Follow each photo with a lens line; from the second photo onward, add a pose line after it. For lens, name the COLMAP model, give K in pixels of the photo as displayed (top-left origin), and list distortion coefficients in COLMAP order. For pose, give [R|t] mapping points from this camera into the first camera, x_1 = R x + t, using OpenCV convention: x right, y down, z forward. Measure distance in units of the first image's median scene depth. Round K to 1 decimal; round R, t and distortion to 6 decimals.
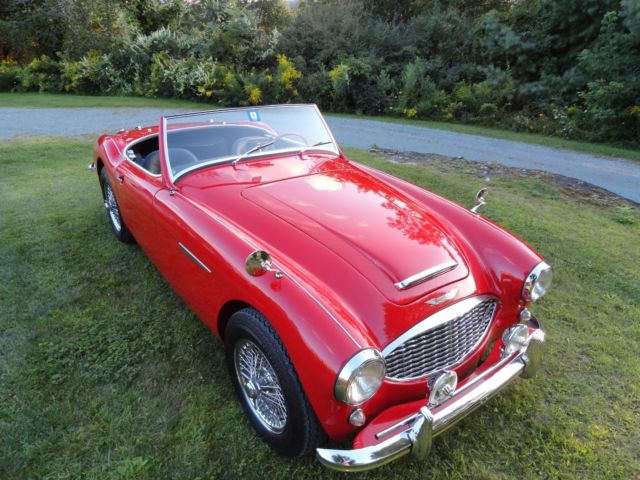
lens RADIAL K [[426.6, 0, 320.0], [0, 426.6, 240.0], [0, 0, 1]] dist [0.001186, -0.000086]
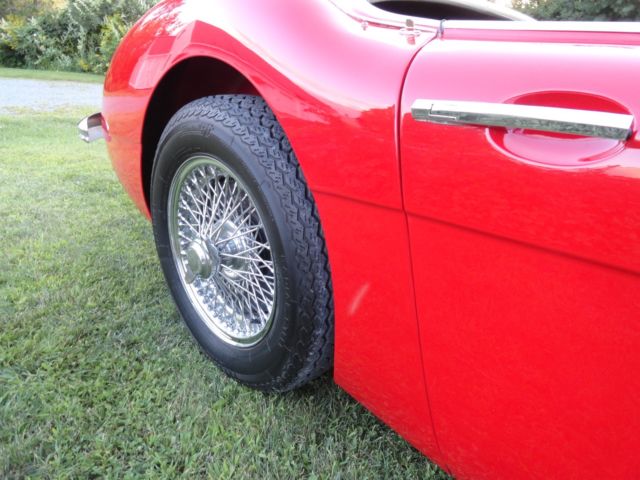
lens RADIAL K [[426.6, 0, 320.0], [0, 426.6, 240.0], [0, 0, 1]] dist [0.001186, -0.000086]
pose [[0.988092, 0.006717, 0.153717, -0.765311], [-0.003356, 0.999750, -0.022114, -0.137881], [-0.153827, 0.021334, 0.987867, 1.207040]]
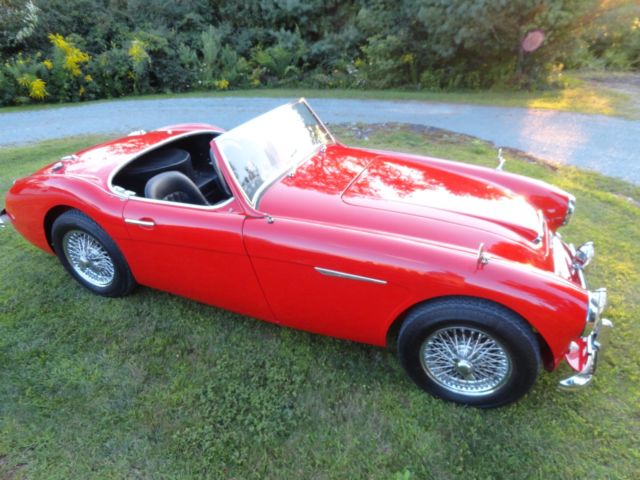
lens RADIAL K [[426.6, 0, 320.0], [0, 426.6, 240.0], [0, 0, 1]] dist [0.001186, -0.000086]
pose [[0.860193, -0.285191, 0.422770, -0.729172], [0.253336, 0.958454, 0.131099, -0.181745], [-0.442593, -0.005668, 0.896704, 0.135632]]
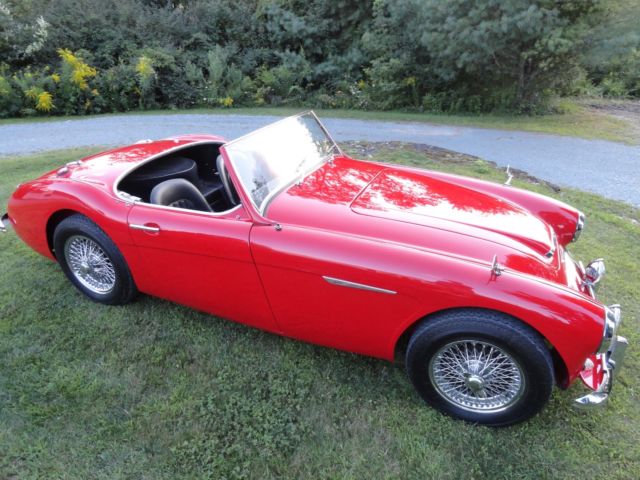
lens RADIAL K [[426.6, 0, 320.0], [0, 426.6, 240.0], [0, 0, 1]] dist [0.001186, -0.000086]
pose [[0.864753, -0.245738, 0.437967, -0.748206], [0.230990, 0.969003, 0.087612, -0.159359], [-0.445921, 0.025403, 0.894712, 0.163479]]
